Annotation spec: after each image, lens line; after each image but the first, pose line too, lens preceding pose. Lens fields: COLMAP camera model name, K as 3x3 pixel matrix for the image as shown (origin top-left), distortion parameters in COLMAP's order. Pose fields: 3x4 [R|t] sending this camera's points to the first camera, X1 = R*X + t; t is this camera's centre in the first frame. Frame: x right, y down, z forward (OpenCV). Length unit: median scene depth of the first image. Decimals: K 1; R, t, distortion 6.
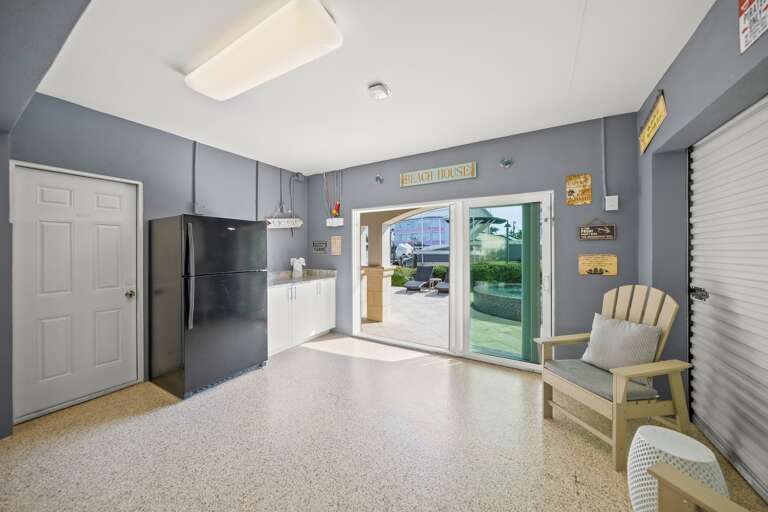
lens RADIAL K [[264.3, 0, 383.1], [0, 264.3, 251.9], [0, 0, 1]] dist [-0.000417, 0.000223]
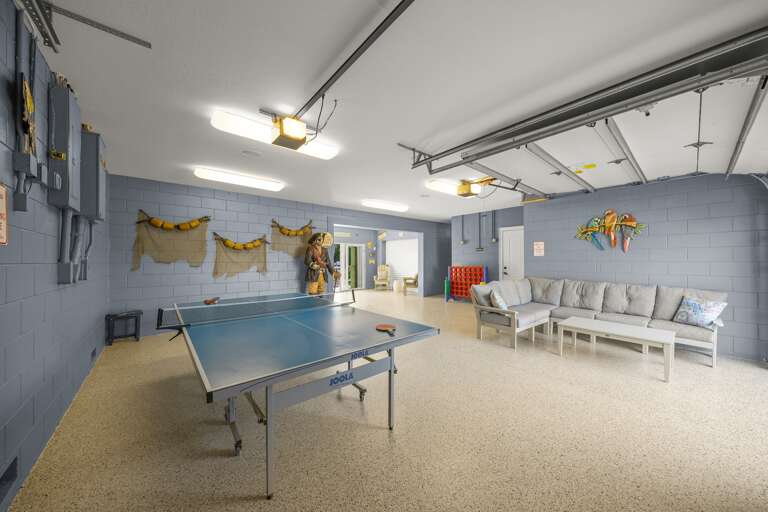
lens RADIAL K [[264.3, 0, 383.1], [0, 264.3, 259.6], [0, 0, 1]] dist [-0.000417, 0.000223]
pose [[0.331783, -0.001570, 0.943354, -3.208086], [-0.000159, 0.999999, 0.001720, 0.002504], [-0.943356, -0.000720, 0.331783, -0.639090]]
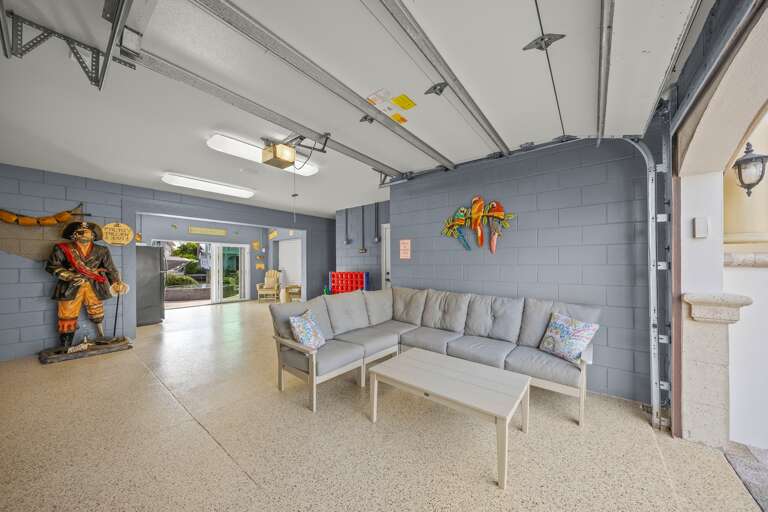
lens RADIAL K [[264.3, 0, 383.5], [0, 264.3, 263.6], [0, 0, 1]] dist [-0.000417, 0.000223]
pose [[0.140951, -0.002160, 0.990014, -2.472114], [0.002795, 0.999995, 0.001784, 0.005077], [-0.990013, 0.002515, 0.140956, -1.164229]]
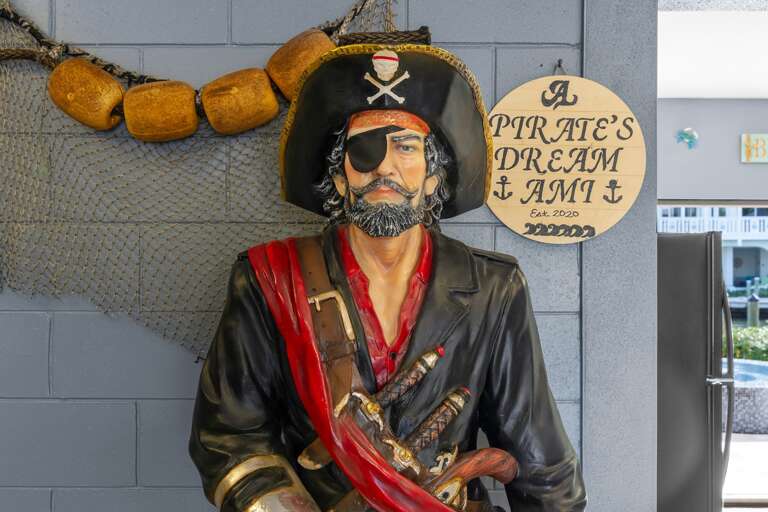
lens RADIAL K [[801.6, 0, 384.0], [0, 801.6, 258.5], [0, 0, 1]] dist [0.000340, 0.000000]
pose [[0.865072, 0.006786, 0.501602, -1.578759], [-0.001863, 0.999945, -0.010316, -0.085423], [-0.501644, 0.007990, 0.865037, 0.144446]]
